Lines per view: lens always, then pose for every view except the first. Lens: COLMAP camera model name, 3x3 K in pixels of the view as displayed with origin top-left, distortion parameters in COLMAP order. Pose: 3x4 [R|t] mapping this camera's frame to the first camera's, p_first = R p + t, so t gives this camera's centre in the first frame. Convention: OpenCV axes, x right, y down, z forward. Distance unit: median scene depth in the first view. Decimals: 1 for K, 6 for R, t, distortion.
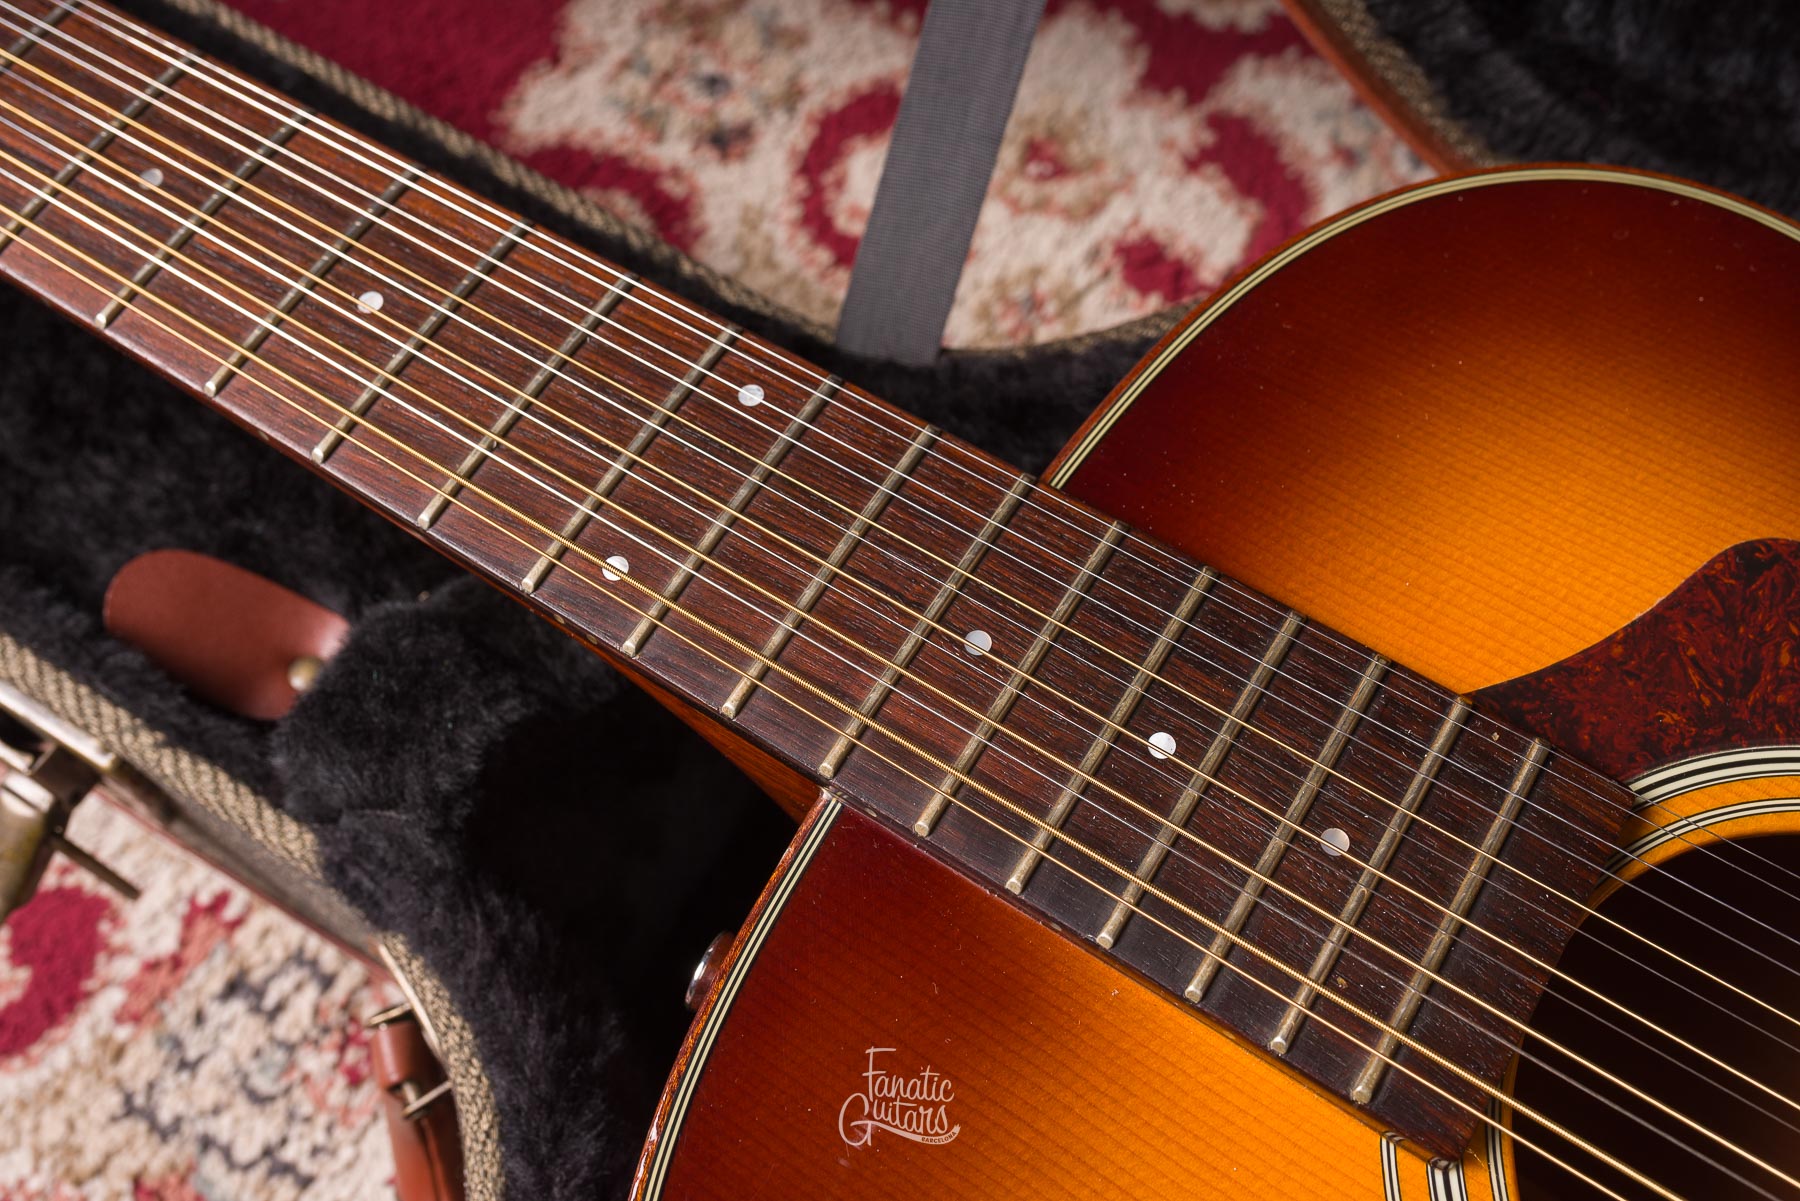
lens RADIAL K [[1801.5, 0, 911.0], [0, 1801.5, 604.5], [0, 0, 1]] dist [0.007966, 0.000000]
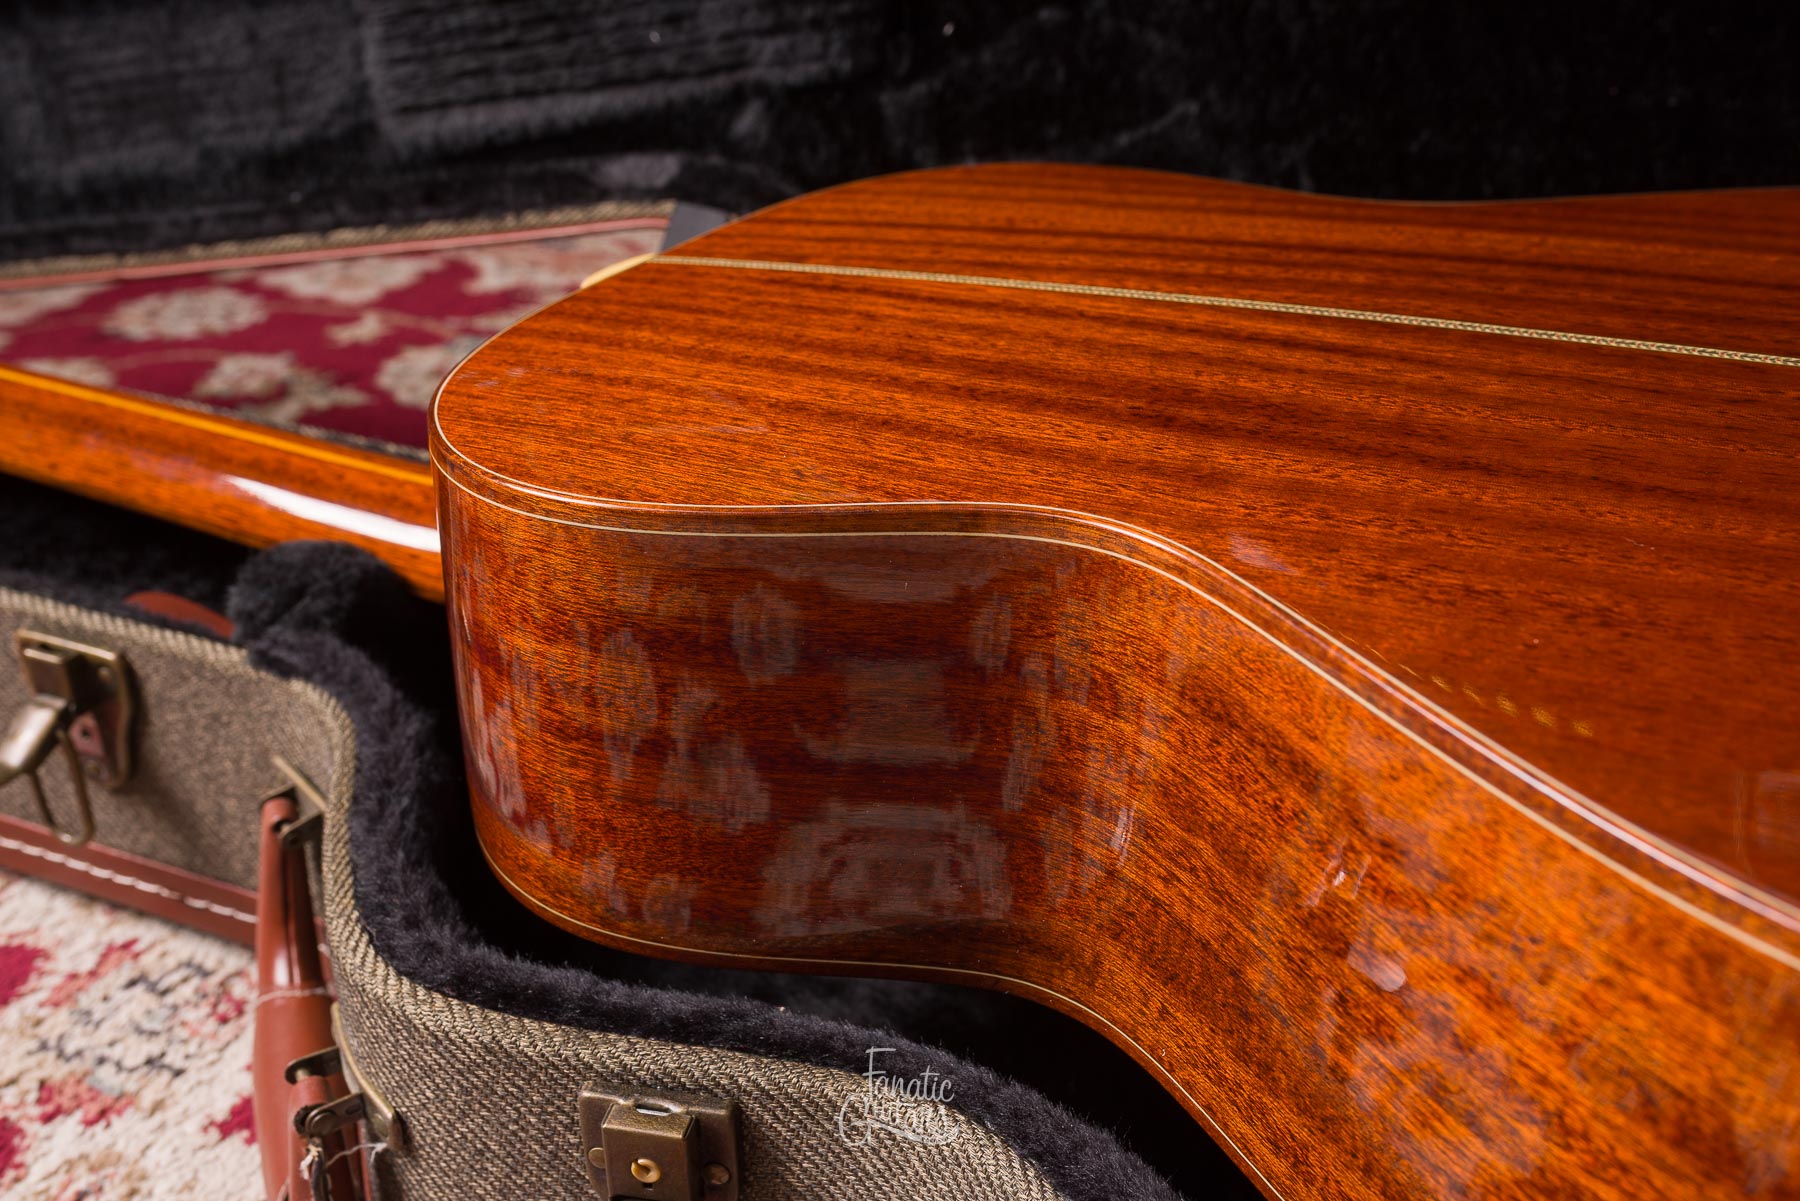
lens RADIAL K [[1801.5, 0, 908.9], [0, 1801.5, 585.0], [0, 0, 1]] dist [0.007966, 0.000000]
pose [[0.993477, -0.054873, 0.099961, 0.076690], [0.104141, 0.793710, -0.599316, 0.841524], [-0.046454, 0.605817, 0.794247, -0.266790]]
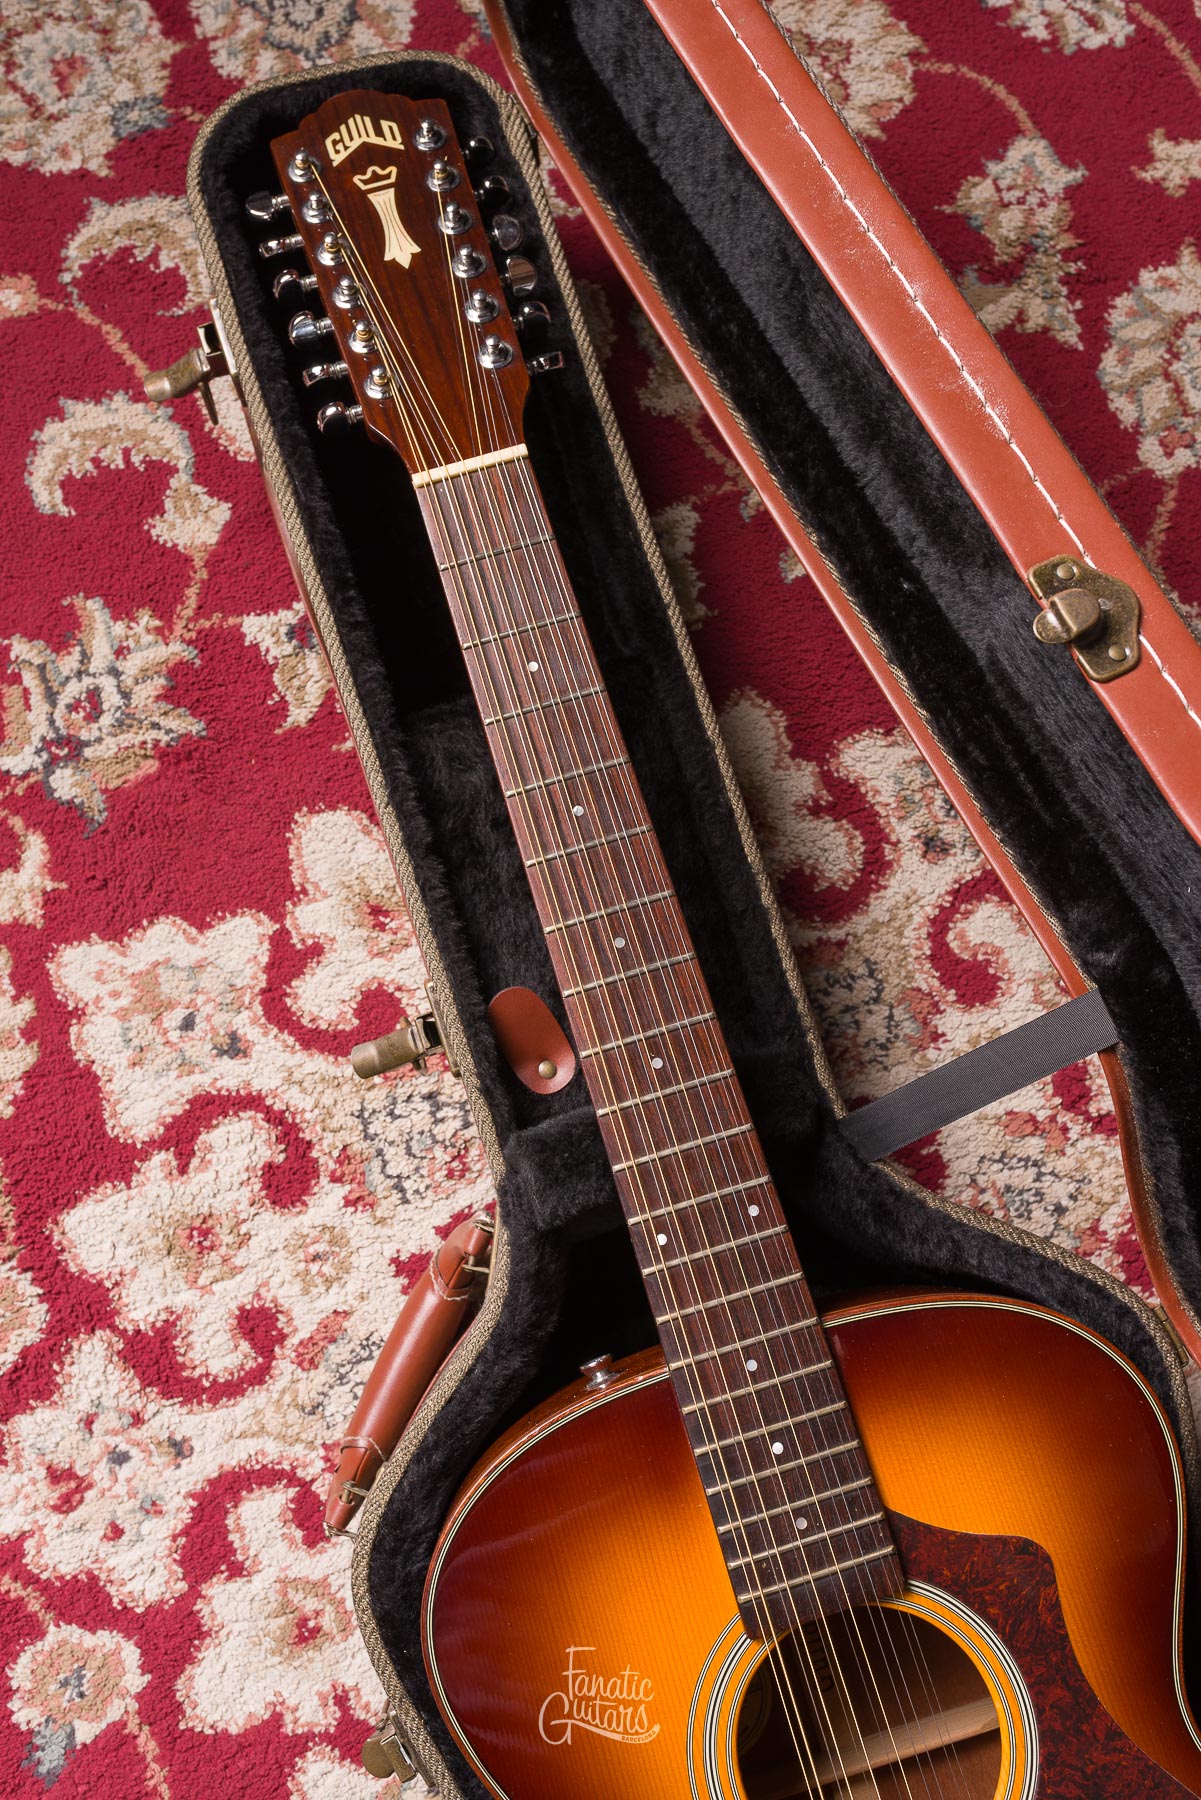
lens RADIAL K [[1801.5, 0, 591.0], [0, 1801.5, 884.3], [0, 0, 1]] dist [0.007966, 0.000000]
pose [[0.758336, 0.644568, -0.097257, -0.196903], [-0.595166, 0.745487, 0.300044, -0.677188], [0.265902, -0.169650, 0.948955, -0.824276]]
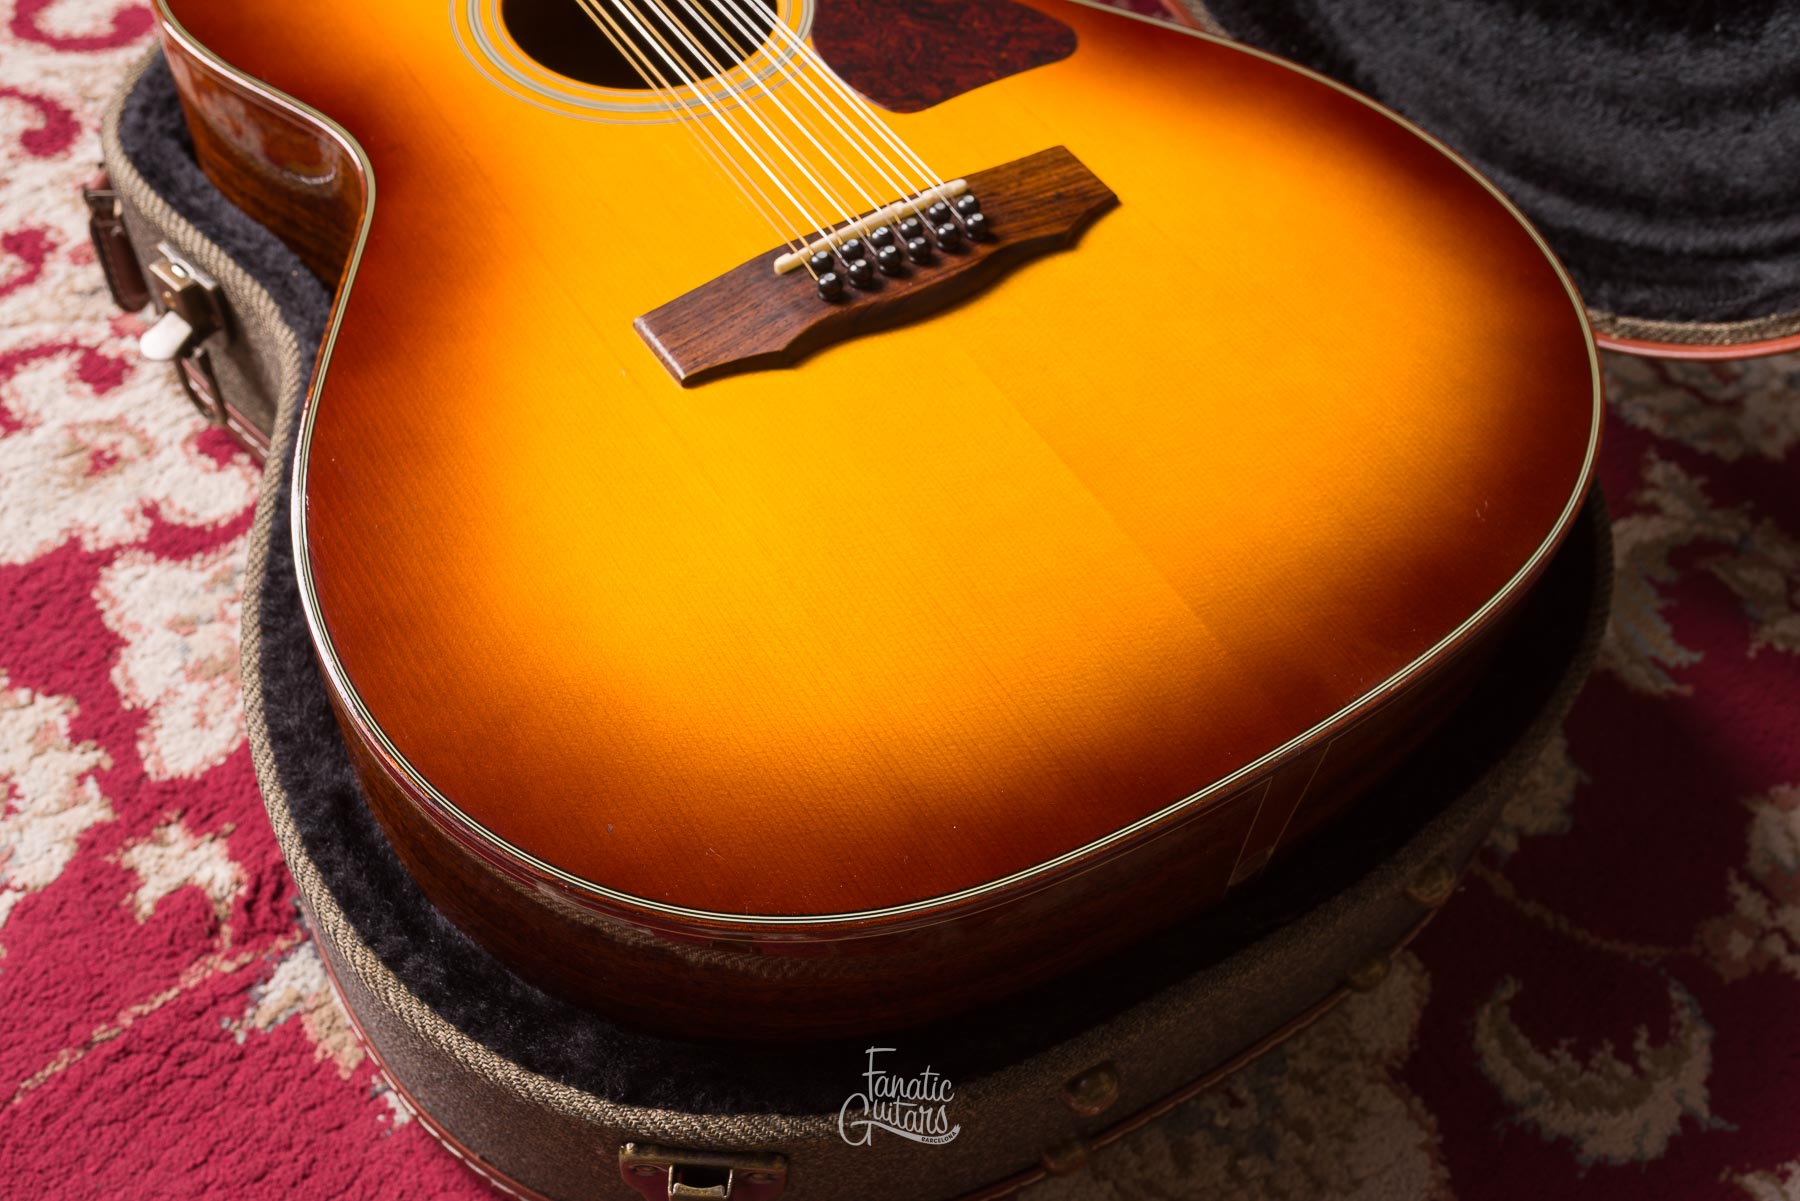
lens RADIAL K [[1801.5, 0, 901.1], [0, 1801.5, 616.2], [0, 0, 1]] dist [0.007966, 0.000000]
pose [[0.910557, 0.370201, -0.183947, 0.942183], [-0.398182, 0.905015, -0.149662, 0.758303], [0.111069, 0.209520, 0.971476, -0.742102]]
